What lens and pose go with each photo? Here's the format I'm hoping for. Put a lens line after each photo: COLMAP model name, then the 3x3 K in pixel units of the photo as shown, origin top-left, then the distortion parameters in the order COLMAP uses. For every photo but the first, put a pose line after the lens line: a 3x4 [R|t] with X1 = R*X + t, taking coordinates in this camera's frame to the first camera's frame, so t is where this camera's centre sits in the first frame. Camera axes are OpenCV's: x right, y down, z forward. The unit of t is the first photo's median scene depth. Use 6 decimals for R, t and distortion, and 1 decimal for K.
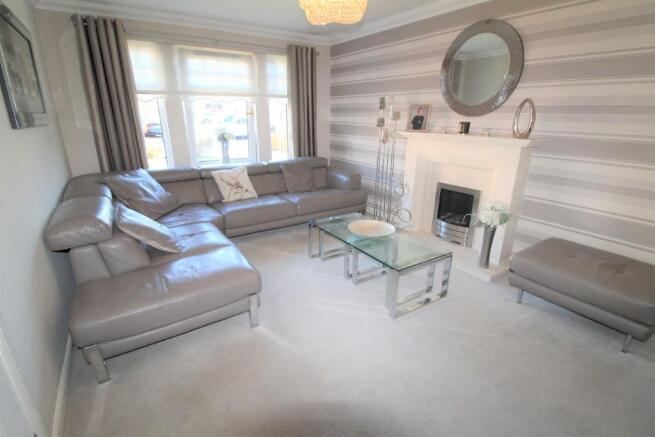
lens RADIAL K [[318.4, 0, 333.4], [0, 318.4, 217.4], [0, 0, 1]] dist [-0.006123, -0.005152]
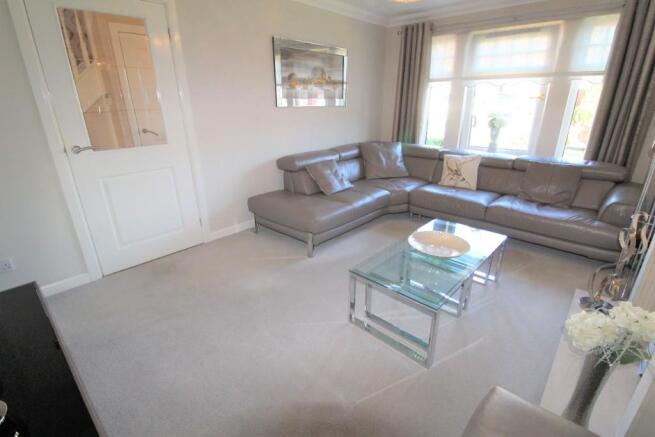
lens RADIAL K [[318.4, 0, 326.6], [0, 318.4, 216.3], [0, 0, 1]] dist [-0.006123, -0.005152]
pose [[0.249508, 0.326282, -0.911749, 0.510511], [-0.295617, 0.922247, 0.249141, -0.095377], [0.922148, 0.207366, 0.326563, 0.321821]]
